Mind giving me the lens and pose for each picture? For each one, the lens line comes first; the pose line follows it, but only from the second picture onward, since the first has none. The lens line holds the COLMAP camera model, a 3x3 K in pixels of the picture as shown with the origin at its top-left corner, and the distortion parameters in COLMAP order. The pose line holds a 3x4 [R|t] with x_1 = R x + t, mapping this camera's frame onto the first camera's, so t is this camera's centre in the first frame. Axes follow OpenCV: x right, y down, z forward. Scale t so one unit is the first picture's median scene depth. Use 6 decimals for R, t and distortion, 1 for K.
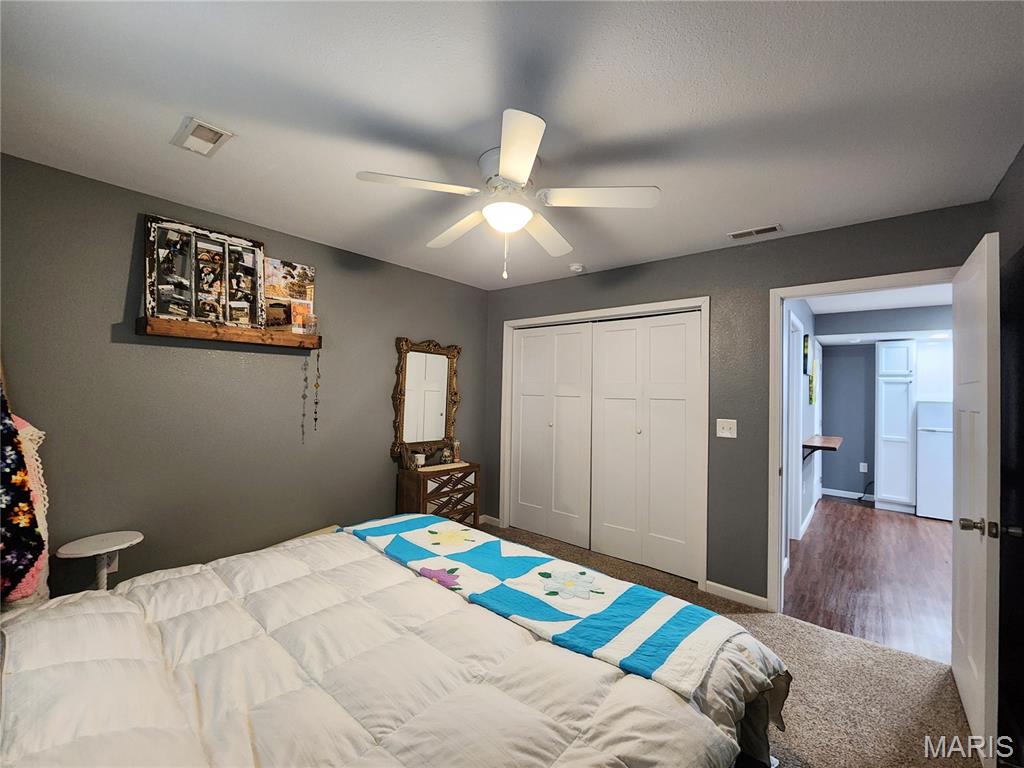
lens RADIAL K [[418.8, 0, 510.4], [0, 418.8, 379.4], [0, 0, 1]] dist [-0.000516, -0.001354]
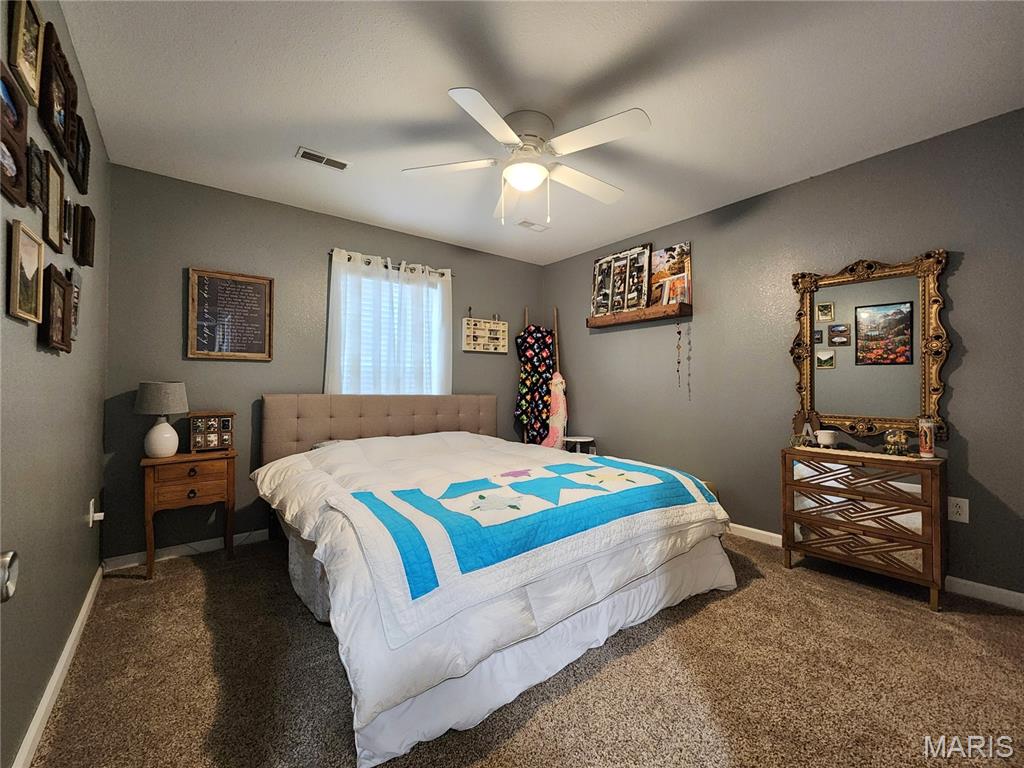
lens RADIAL K [[418.8, 0, 511.5], [0, 418.8, 383.3], [0, 0, 1]] dist [-0.000516, -0.001354]
pose [[-0.190457, -0.037470, -0.980980, 0.815098], [0.017973, 0.998971, -0.041647, 0.171325], [0.981531, -0.025563, -0.189588, 0.873543]]
